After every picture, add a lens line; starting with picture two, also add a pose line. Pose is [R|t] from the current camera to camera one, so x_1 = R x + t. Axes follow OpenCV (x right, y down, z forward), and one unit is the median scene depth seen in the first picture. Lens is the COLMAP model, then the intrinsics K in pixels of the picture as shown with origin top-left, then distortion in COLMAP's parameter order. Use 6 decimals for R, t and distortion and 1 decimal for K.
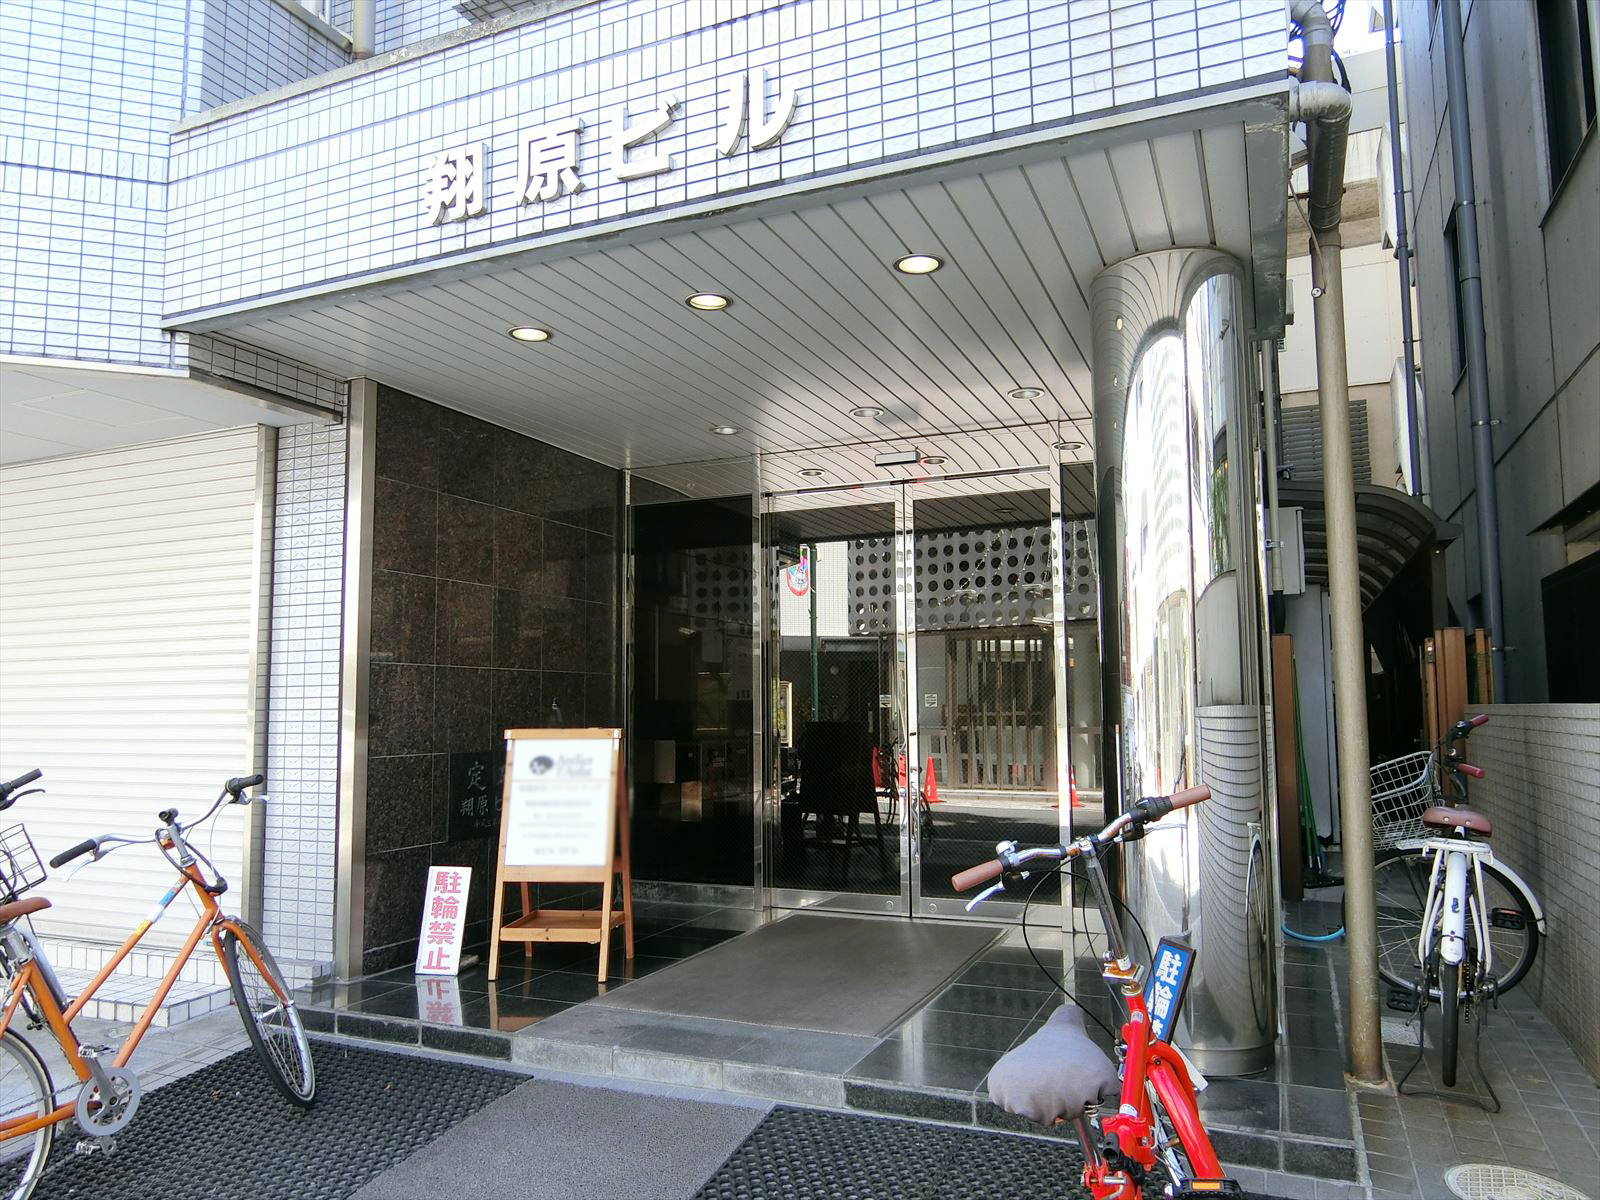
lens RADIAL K [[1136.2, 0, 798.2], [0, 1136.2, 599.8], [0, 0, 1]] dist [0.000128, -0.004885]
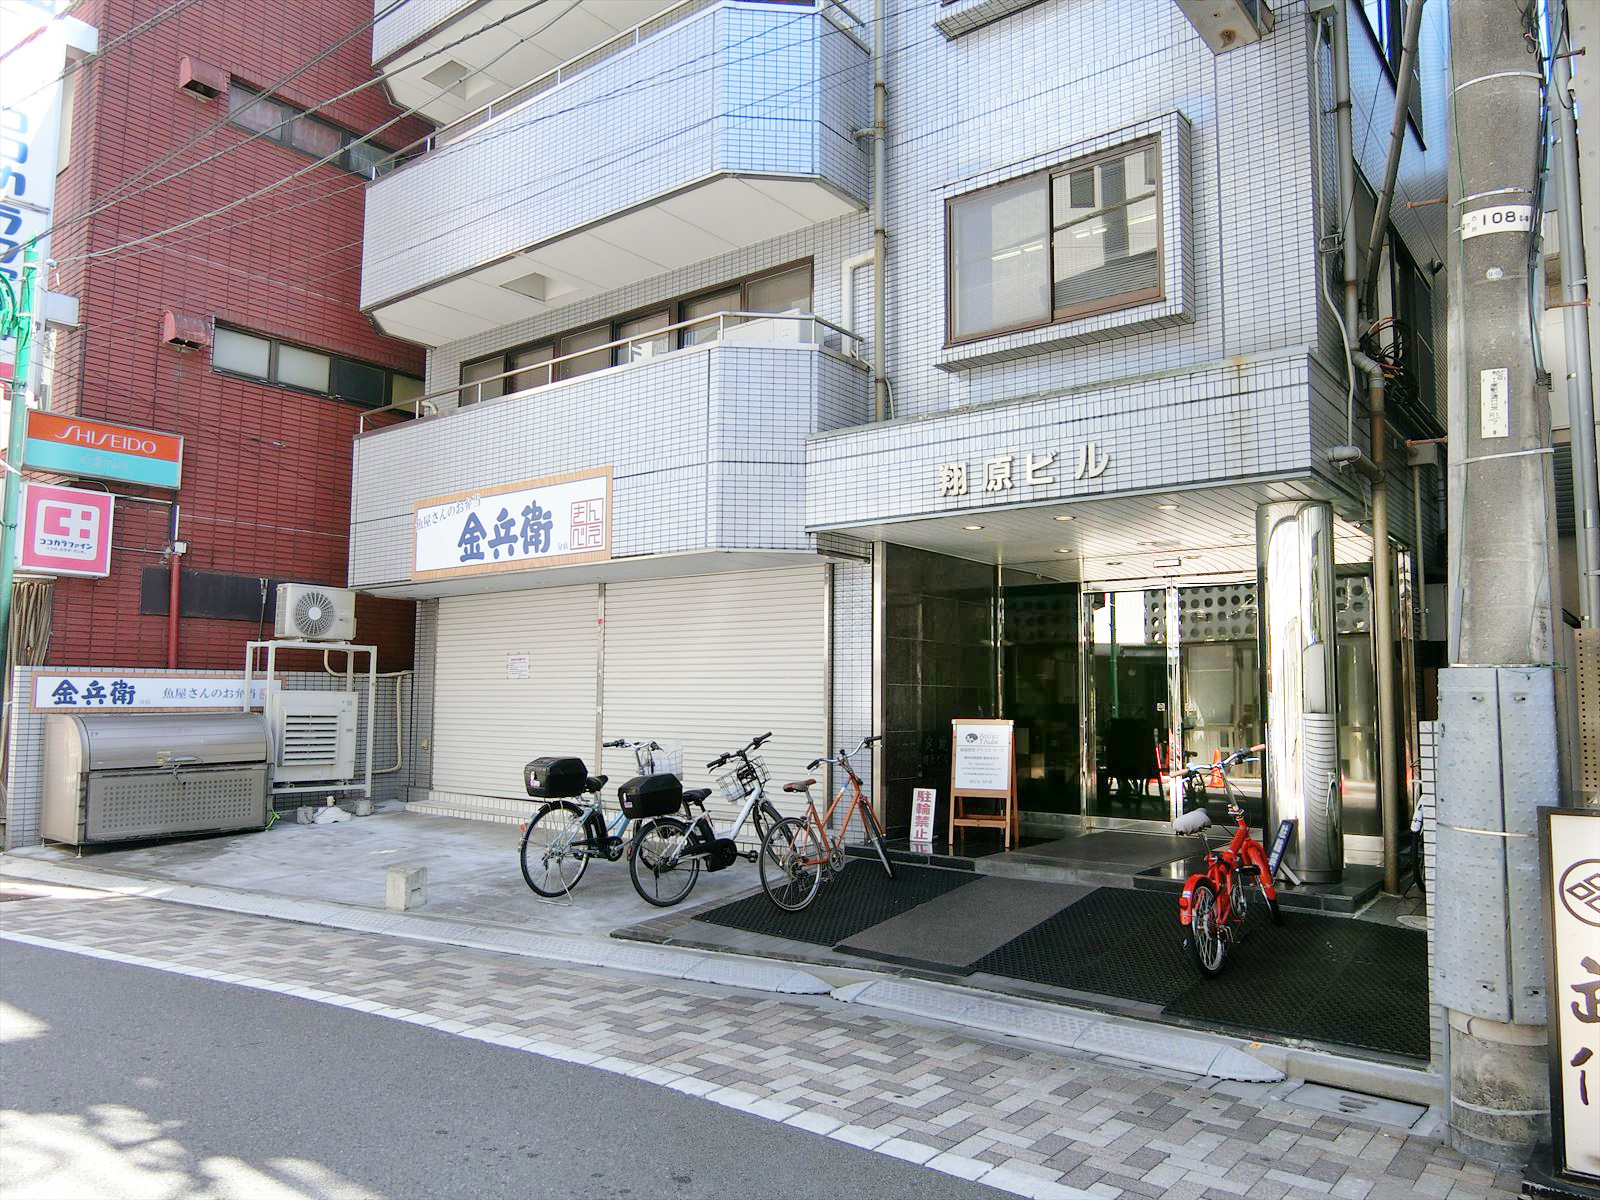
lens RADIAL K [[1136.2, 0, 794.2], [0, 1136.2, 601.7], [0, 0, 1]] dist [0.000128, -0.004885]
pose [[0.966694, -0.005717, -0.255870, -0.022148], [0.008008, 0.999937, 0.007910, -0.110377], [0.255809, -0.009696, 0.966679, -1.001384]]
